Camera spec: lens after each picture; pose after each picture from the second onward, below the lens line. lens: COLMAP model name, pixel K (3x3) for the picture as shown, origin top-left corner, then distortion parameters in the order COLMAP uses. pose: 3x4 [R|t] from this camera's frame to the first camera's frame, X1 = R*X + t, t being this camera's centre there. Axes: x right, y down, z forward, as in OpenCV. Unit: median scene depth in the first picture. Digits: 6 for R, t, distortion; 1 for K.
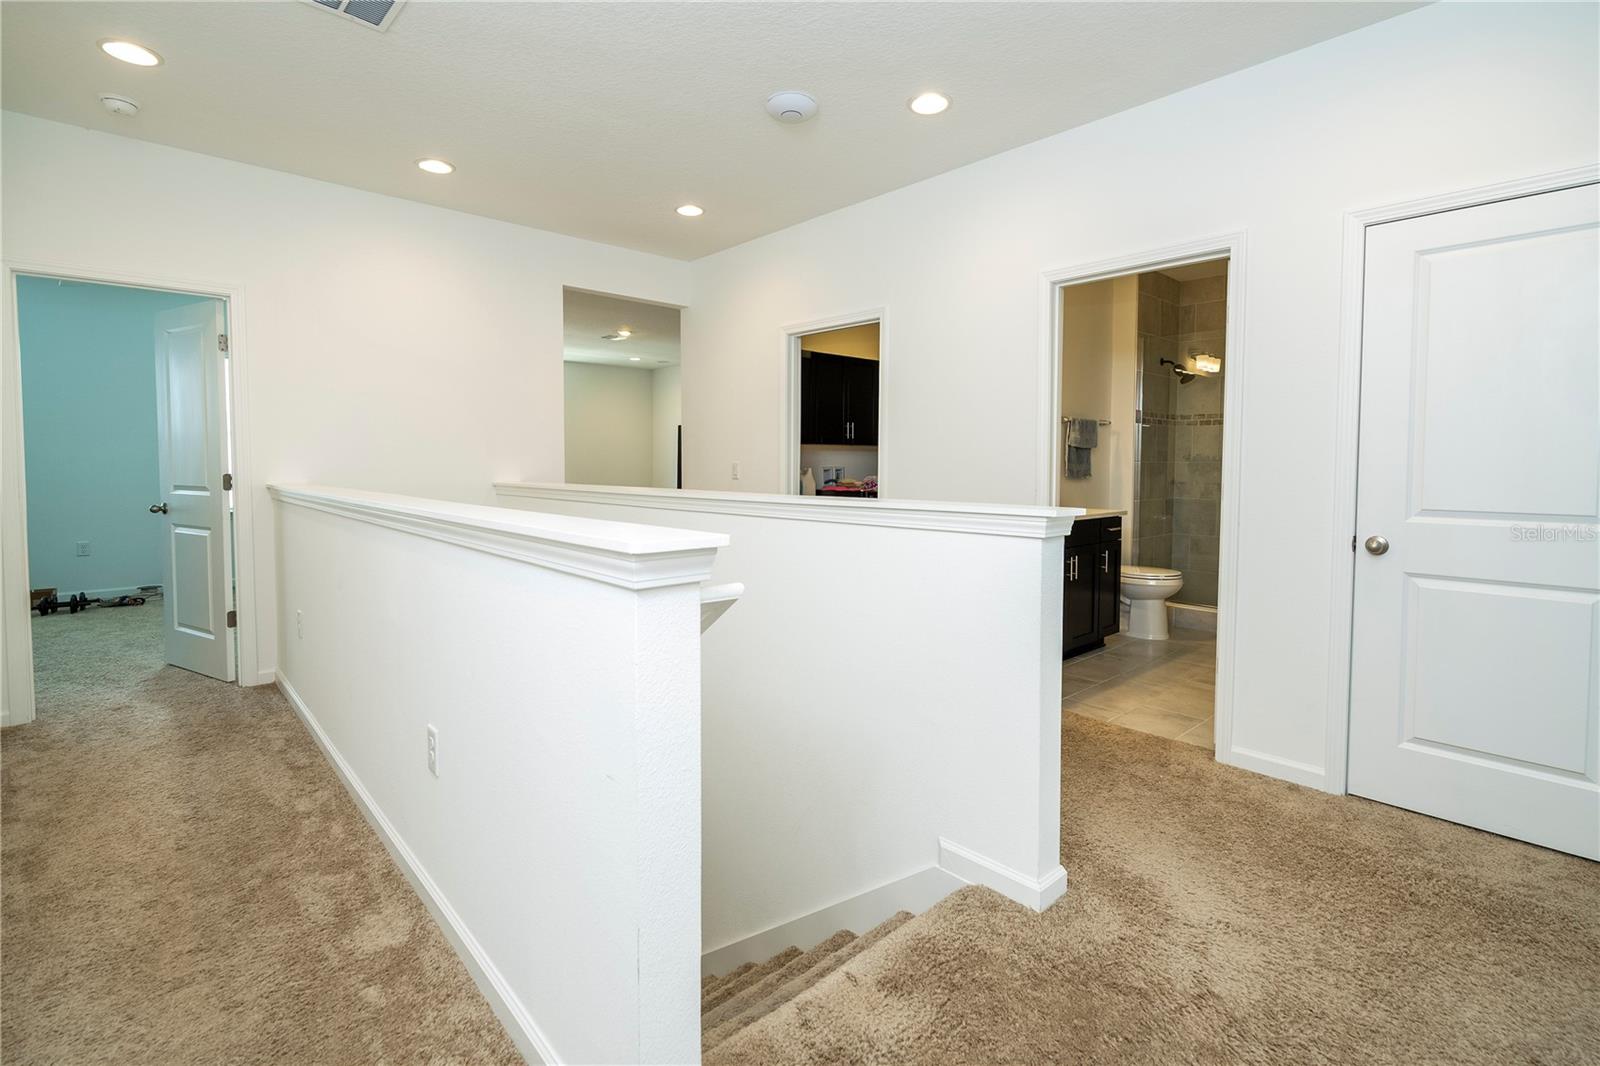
lens RADIAL K [[738.4, 0, 797.7], [0, 738.4, 495.4], [0, 0, 1]] dist [-0.000399, -0.000064]
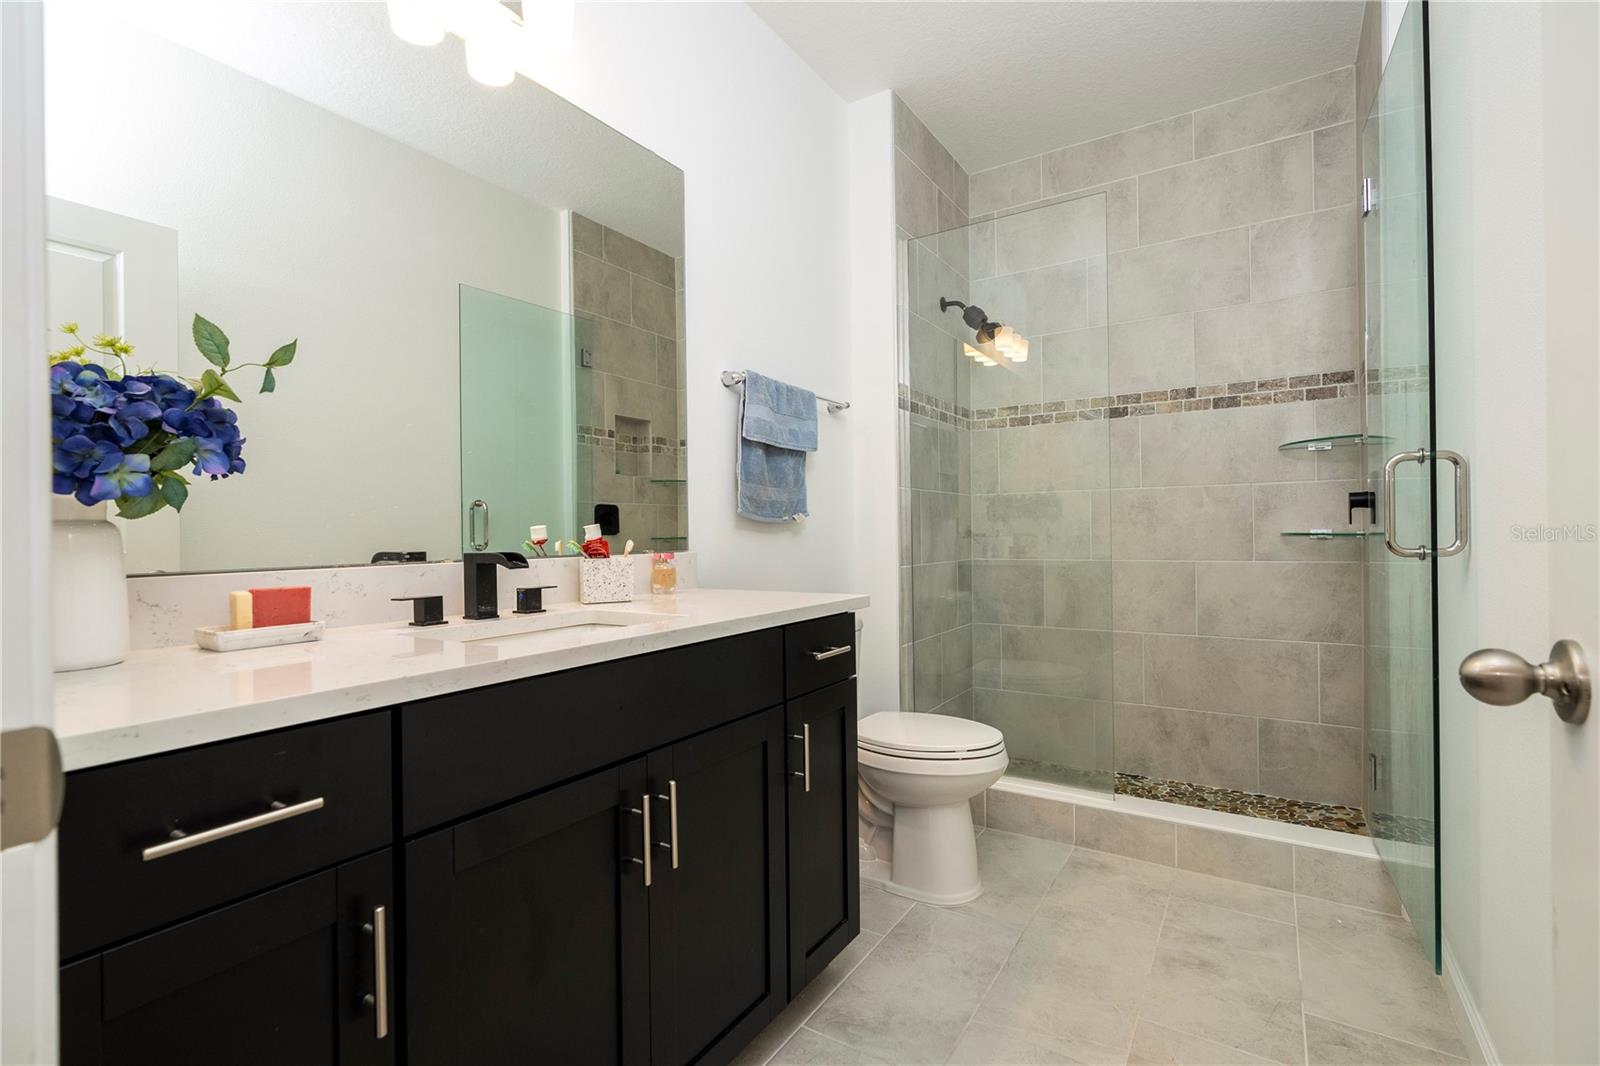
lens RADIAL K [[726.9, 0, 807.7], [0, 726.9, 531.7], [0, 0, 1]] dist [0.017297, 0.000009]
pose [[0.965290, -0.016455, 0.260661, 0.271675], [0.028719, 0.998649, -0.043311, 0.002919], [-0.259596, 0.049294, 0.964459, 0.551425]]
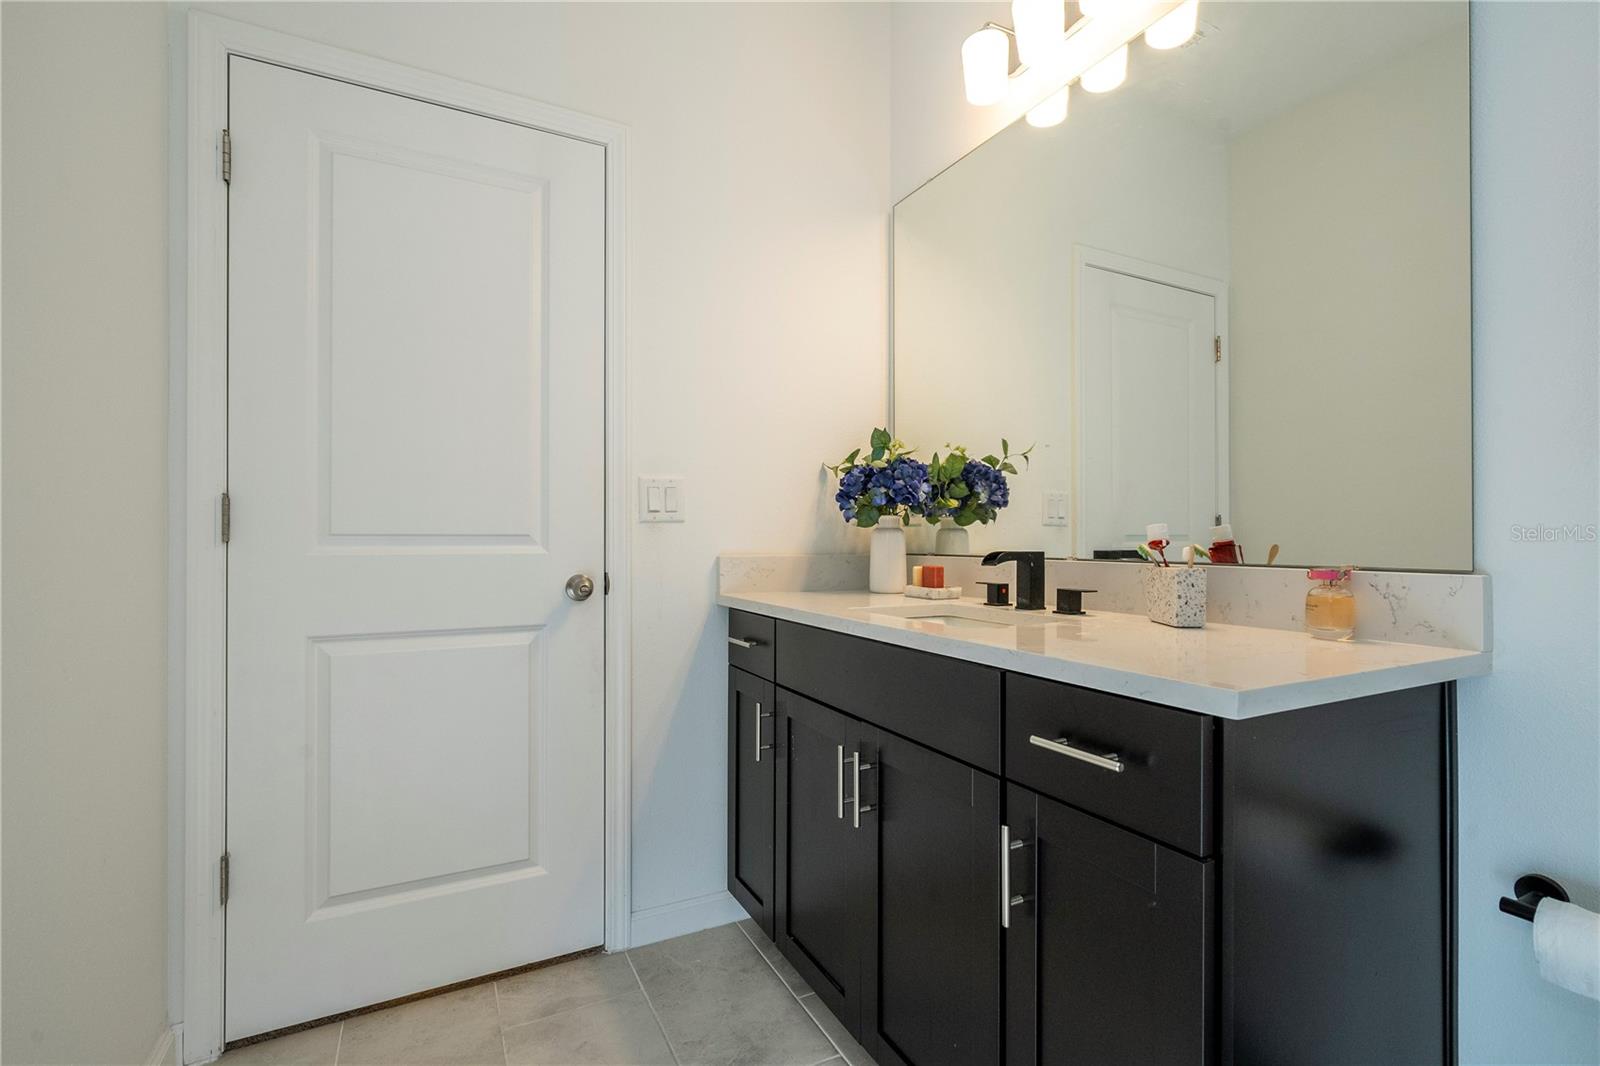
lens RADIAL K [[726.9, 0, 807.7], [0, 726.9, 531.7], [0, 0, 1]] dist [0.017297, 0.000009]
pose [[-0.258134, -0.011101, -0.966045, 0.512402], [-0.044196, 0.999023, 0.000329, -0.007278], [0.965098, 0.042781, -0.258372, 0.796515]]
